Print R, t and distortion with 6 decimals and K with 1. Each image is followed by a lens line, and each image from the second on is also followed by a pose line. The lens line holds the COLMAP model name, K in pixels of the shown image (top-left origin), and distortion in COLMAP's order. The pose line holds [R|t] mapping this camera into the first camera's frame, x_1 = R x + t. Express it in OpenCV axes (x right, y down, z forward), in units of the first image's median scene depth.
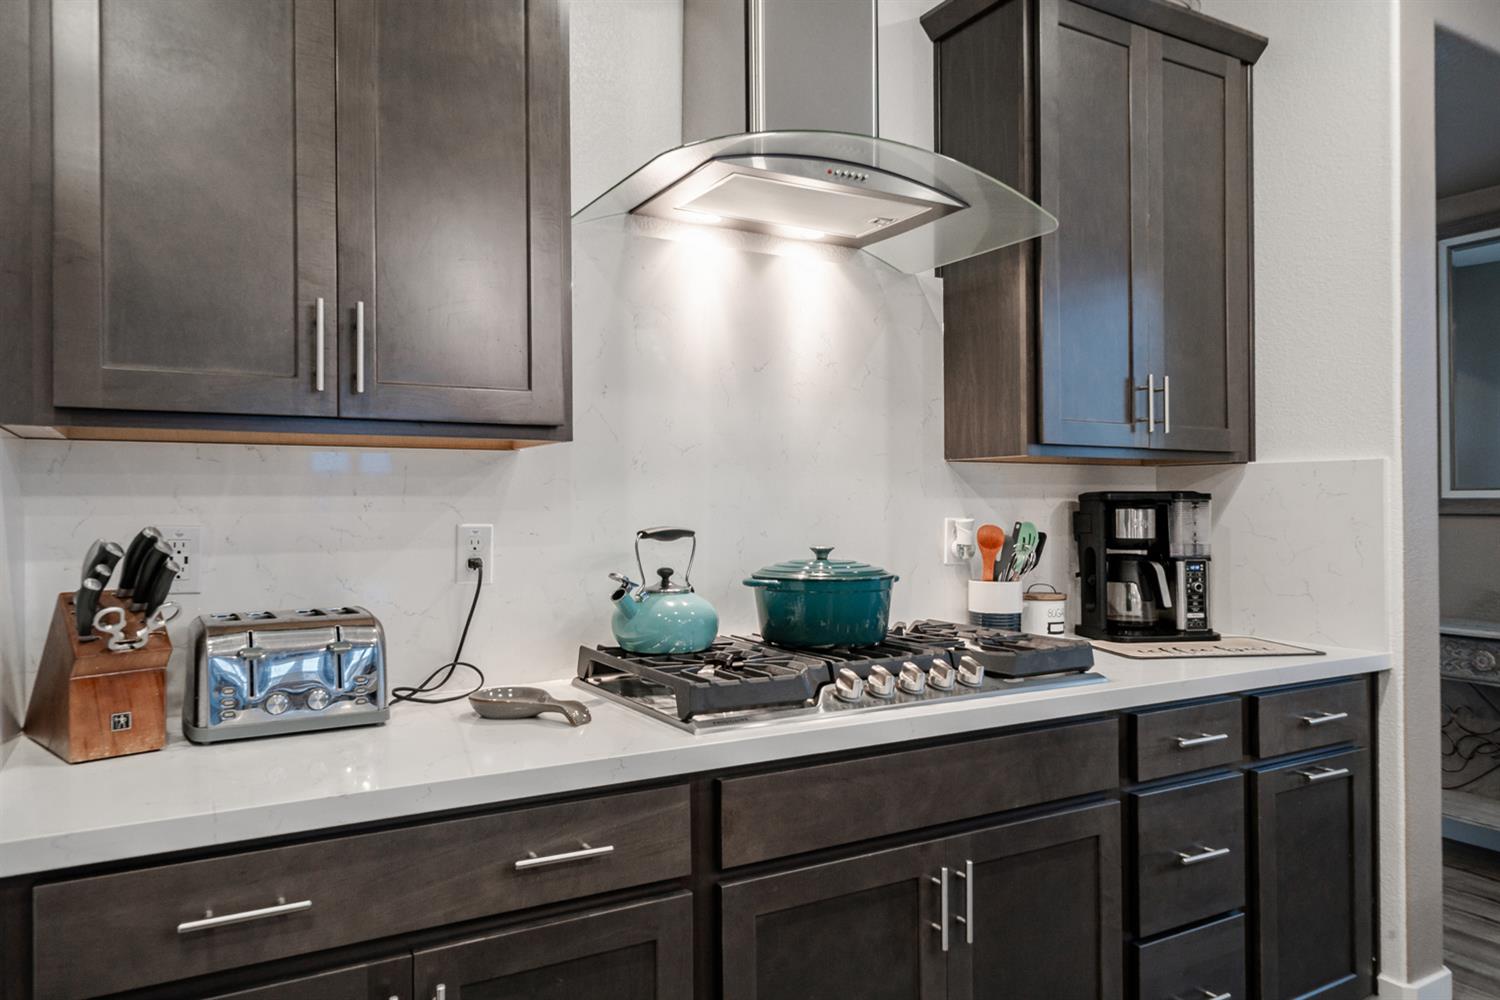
lens RADIAL K [[1026.9, 0, 734.3], [0, 1026.9, 497.9], [0, 0, 1]] dist [0.009703, -0.002817]
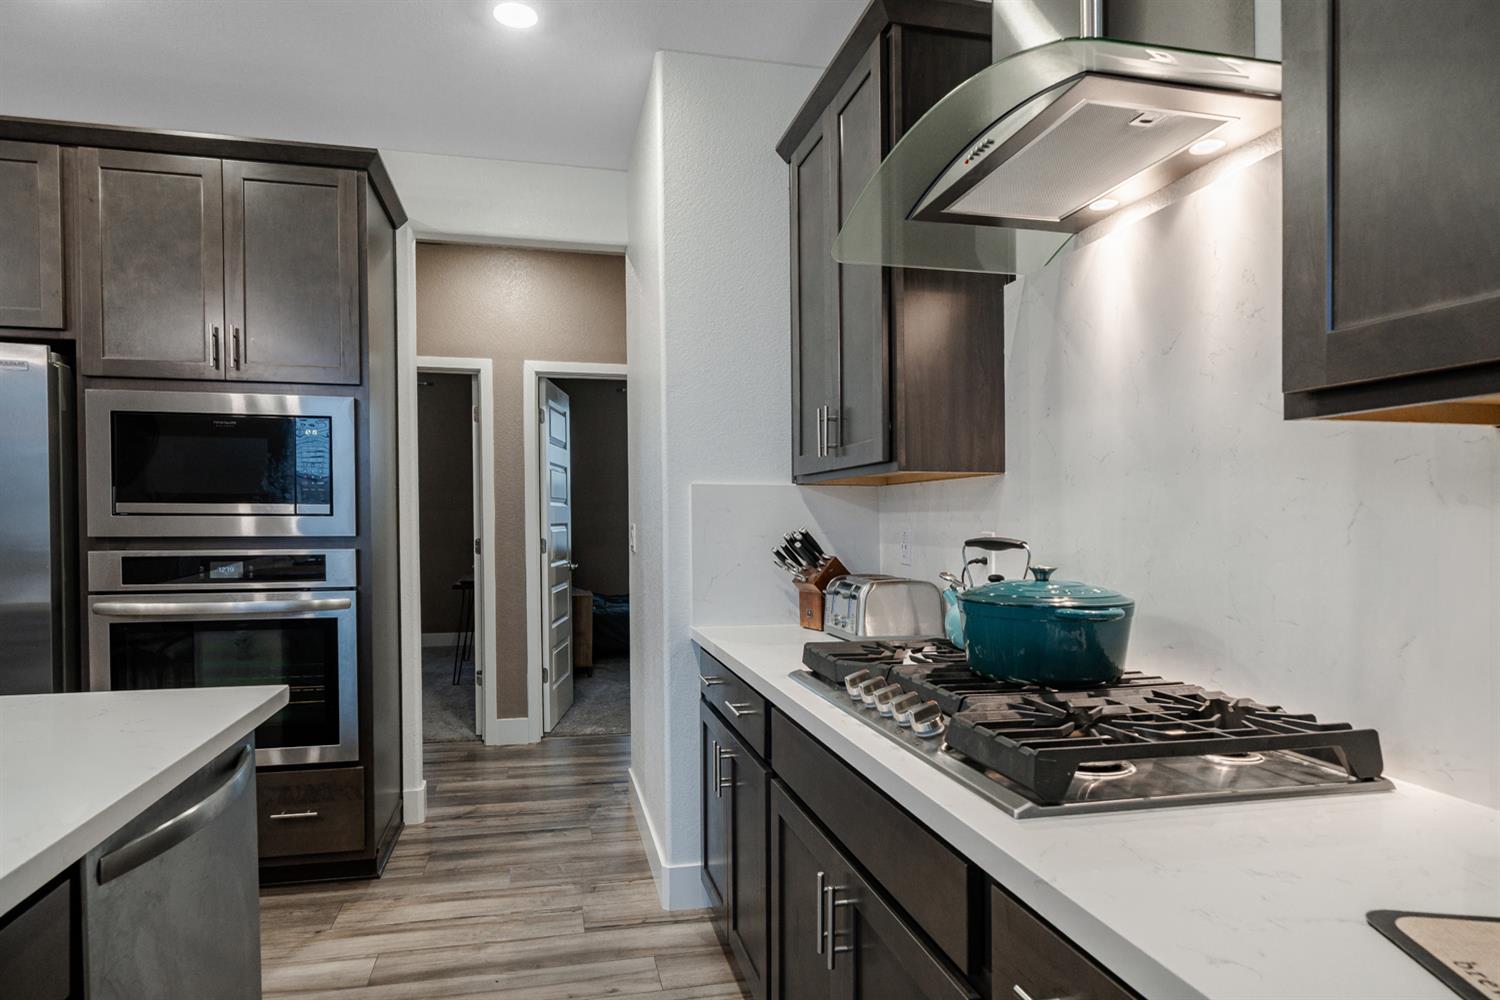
lens RADIAL K [[850.0, 0, 706.2], [0, 850.0, 523.6], [0, 0, 1]] dist [-0.004576, -0.000567]
pose [[-0.312760, 0.007463, -0.949803, 0.853767], [0.007111, 0.999960, 0.005516, 0.005837], [0.949806, -0.005029, -0.312800, 0.949063]]
